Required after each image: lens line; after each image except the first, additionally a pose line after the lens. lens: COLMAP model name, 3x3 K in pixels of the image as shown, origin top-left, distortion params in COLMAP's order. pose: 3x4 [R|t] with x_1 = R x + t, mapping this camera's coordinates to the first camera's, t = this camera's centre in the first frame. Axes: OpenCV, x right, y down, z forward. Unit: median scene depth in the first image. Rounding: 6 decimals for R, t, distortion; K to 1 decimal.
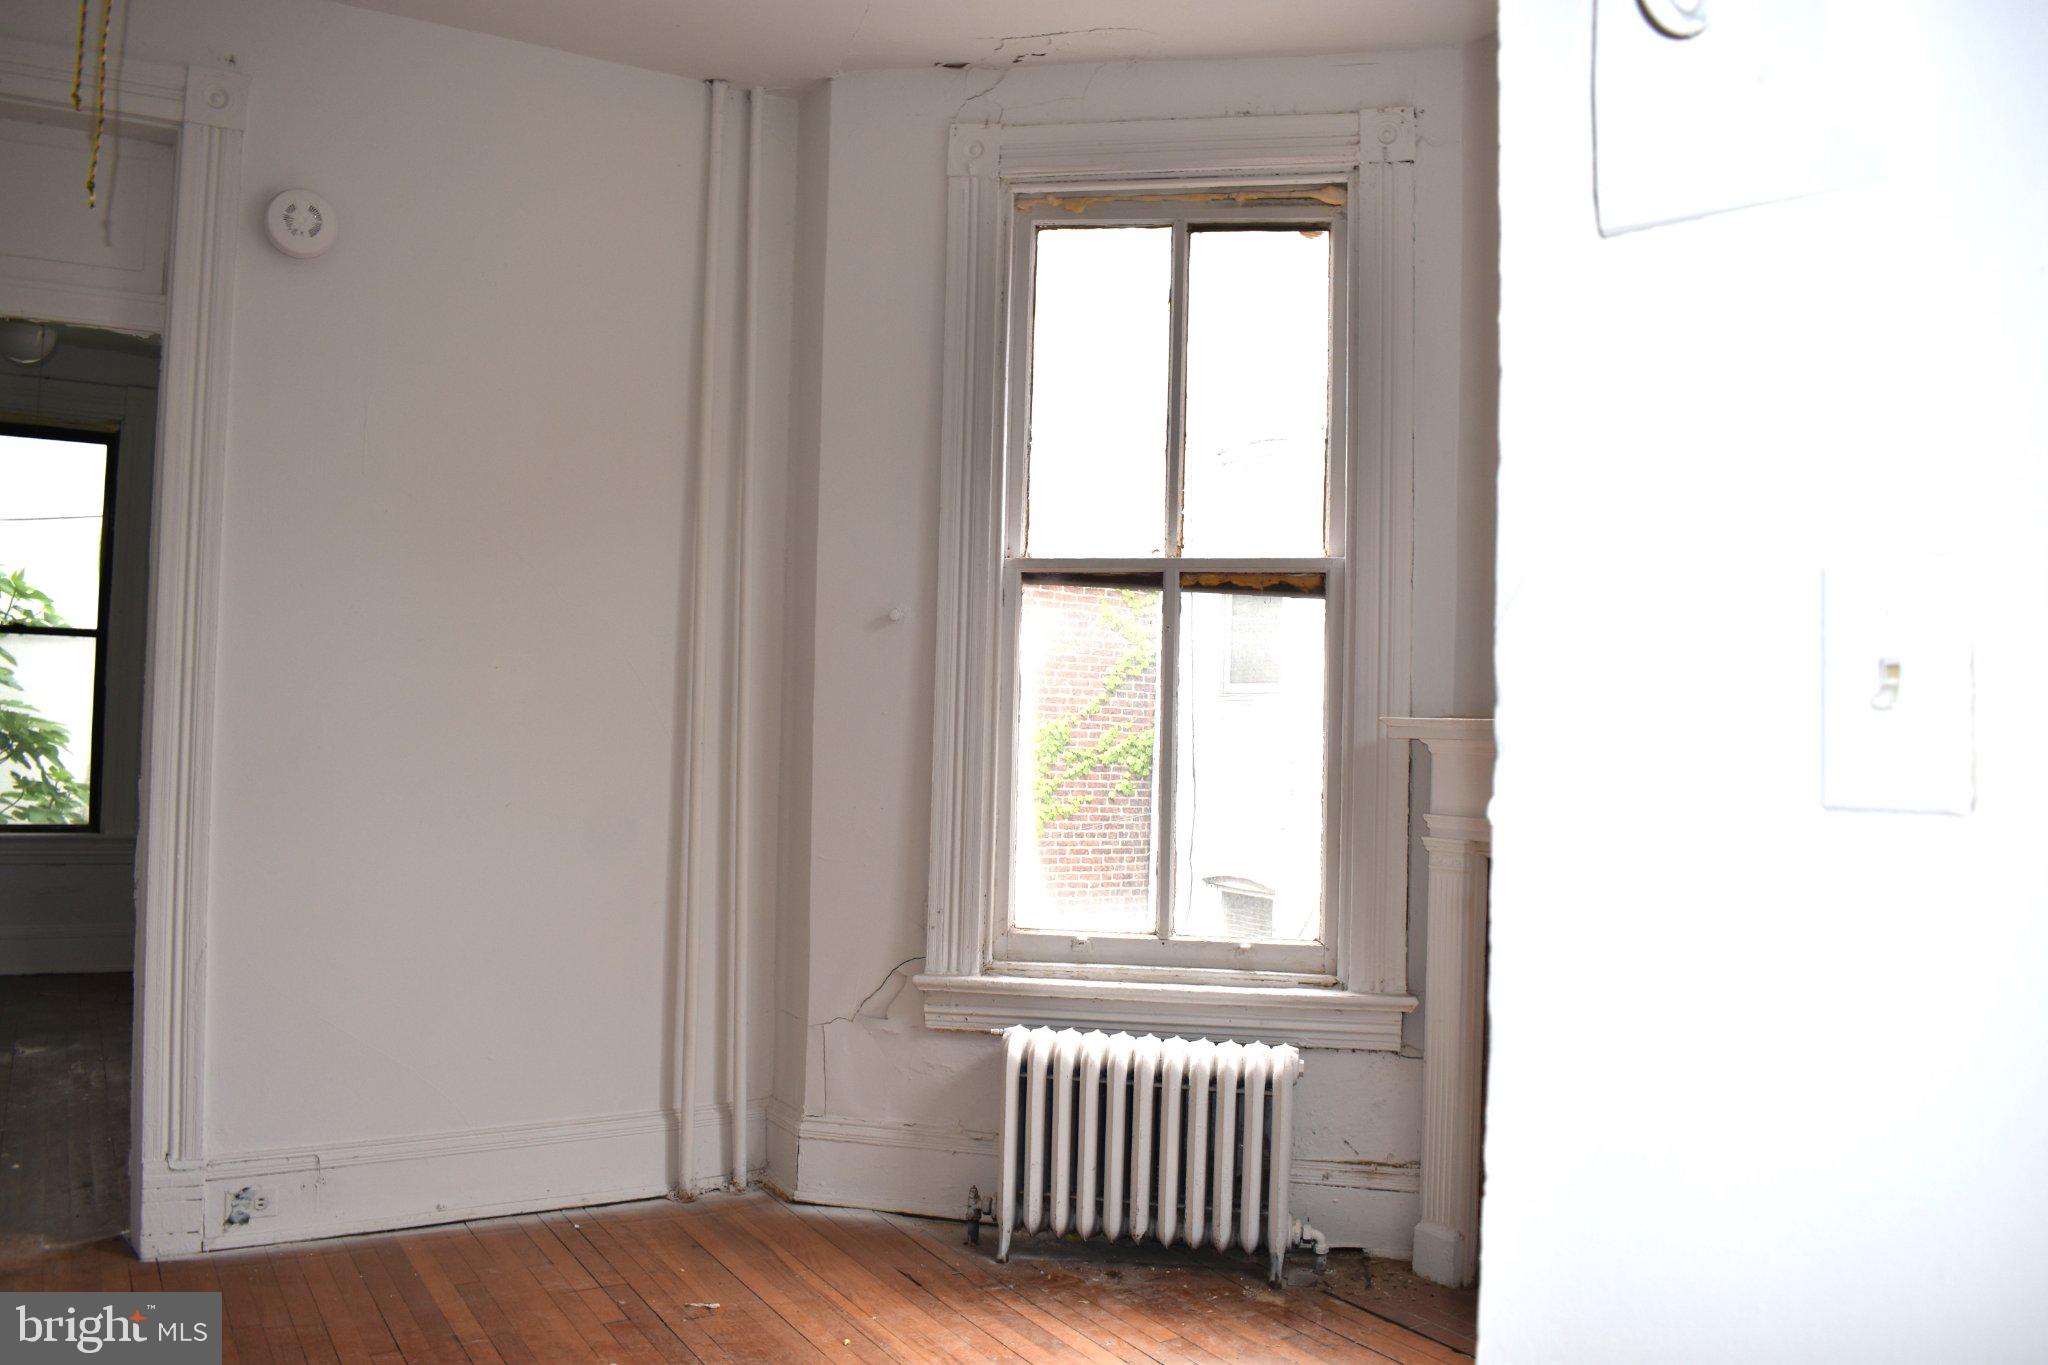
lens RADIAL K [[1609.8, 0, 1014.8], [0, 1609.8, 694.1], [0, 0, 1]] dist [-0.101152, 0.022184]
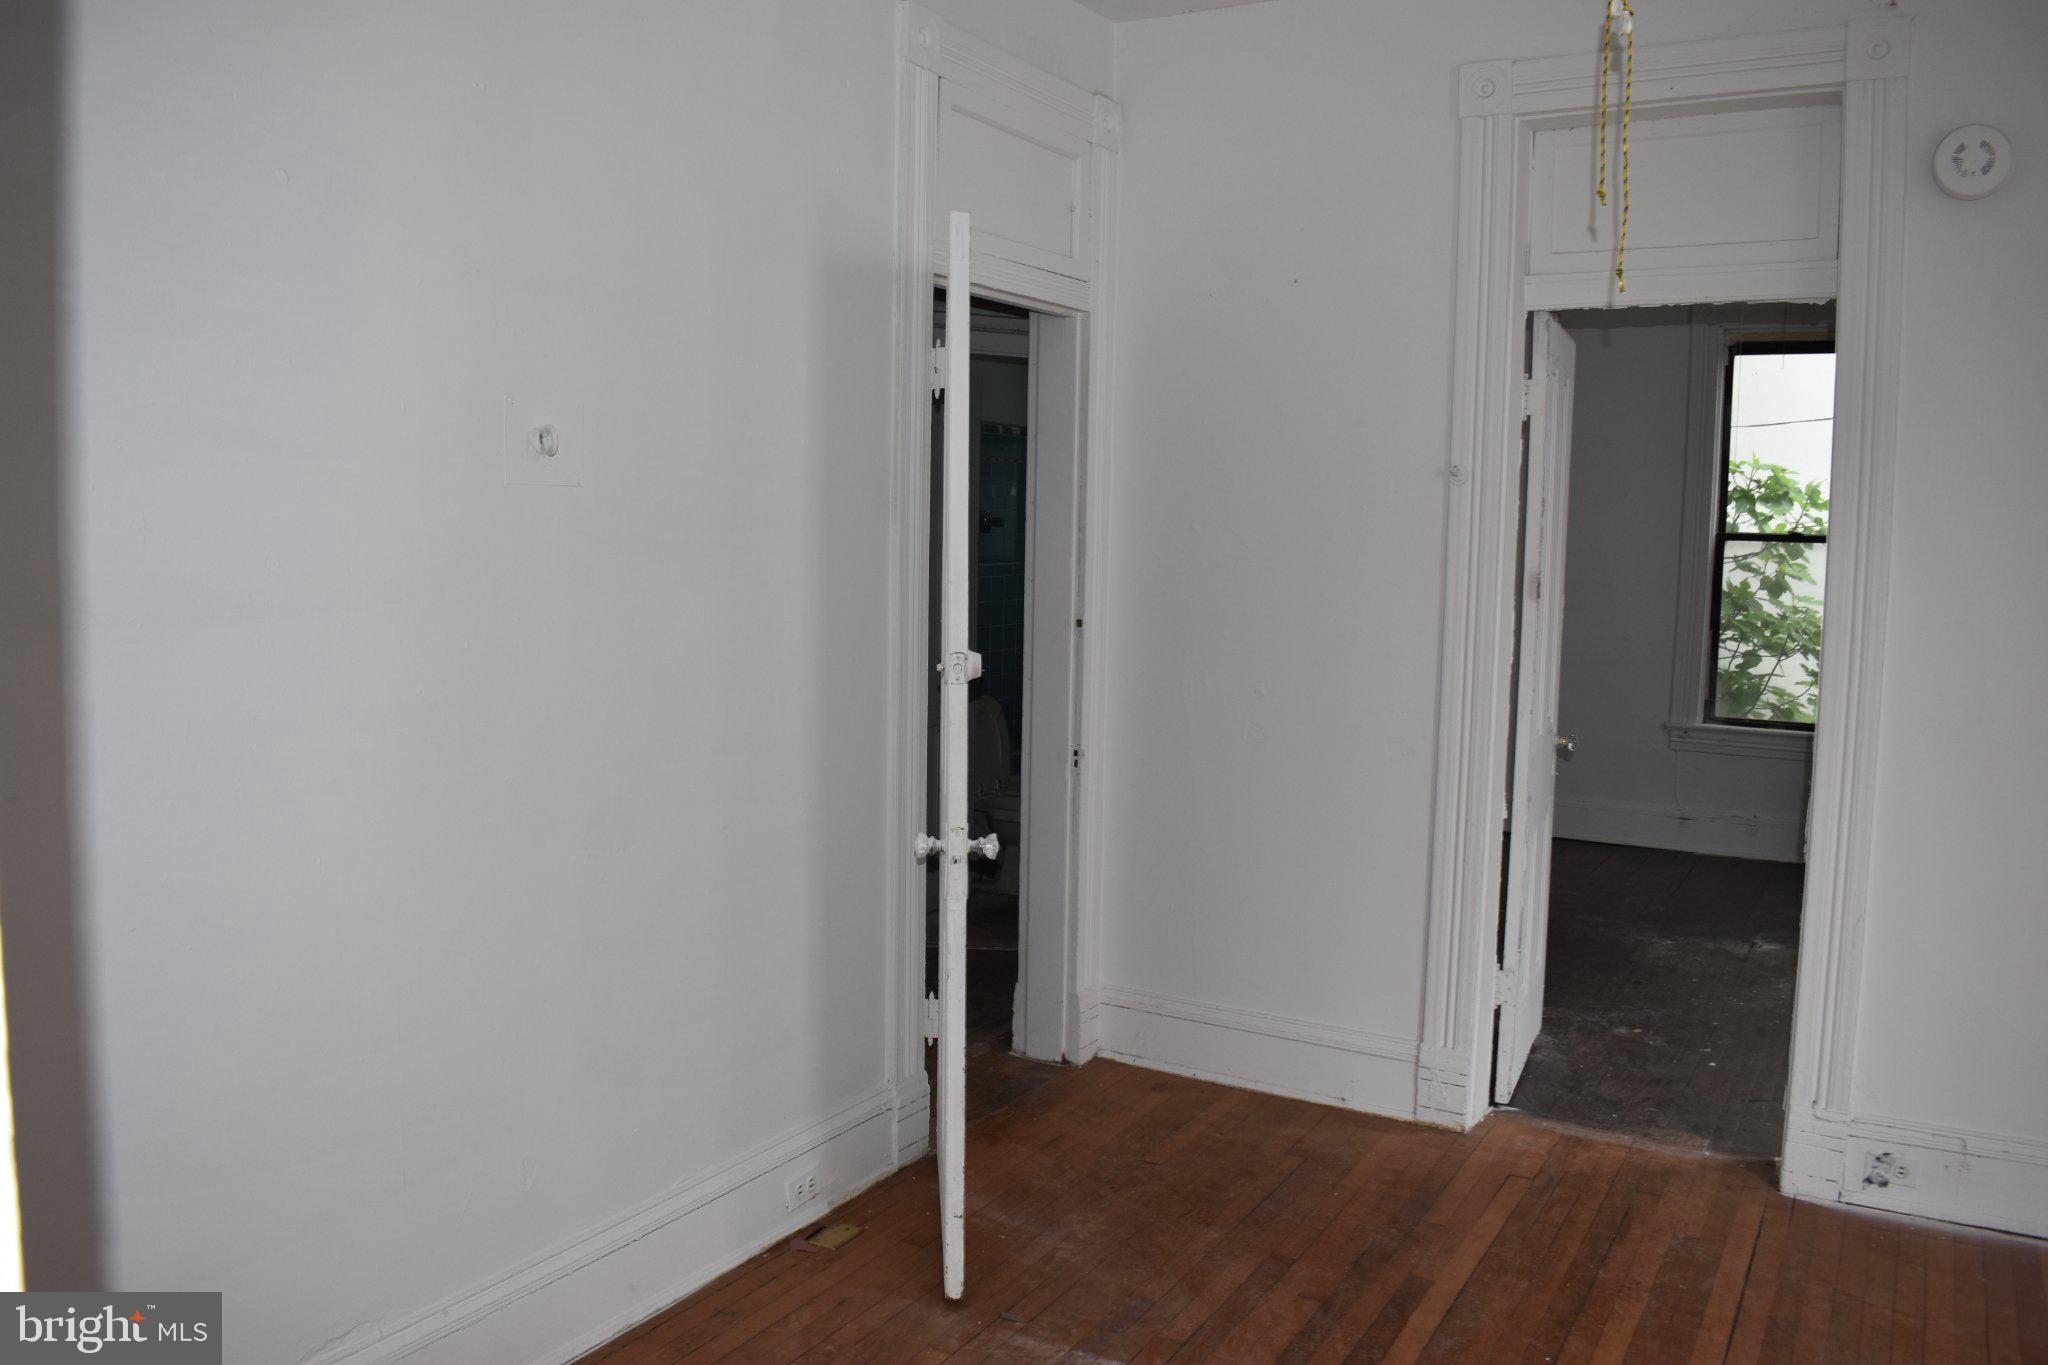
lens RADIAL K [[1609.8, 0, 1015.7], [0, 1609.8, 679.0], [0, 0, 1]] dist [-0.101152, 0.022184]
pose [[0.462929, 0.067900, -0.883791, 0.108602], [0.016521, 0.996228, 0.085192, -0.082180], [0.886241, -0.054039, 0.460061, 0.059278]]
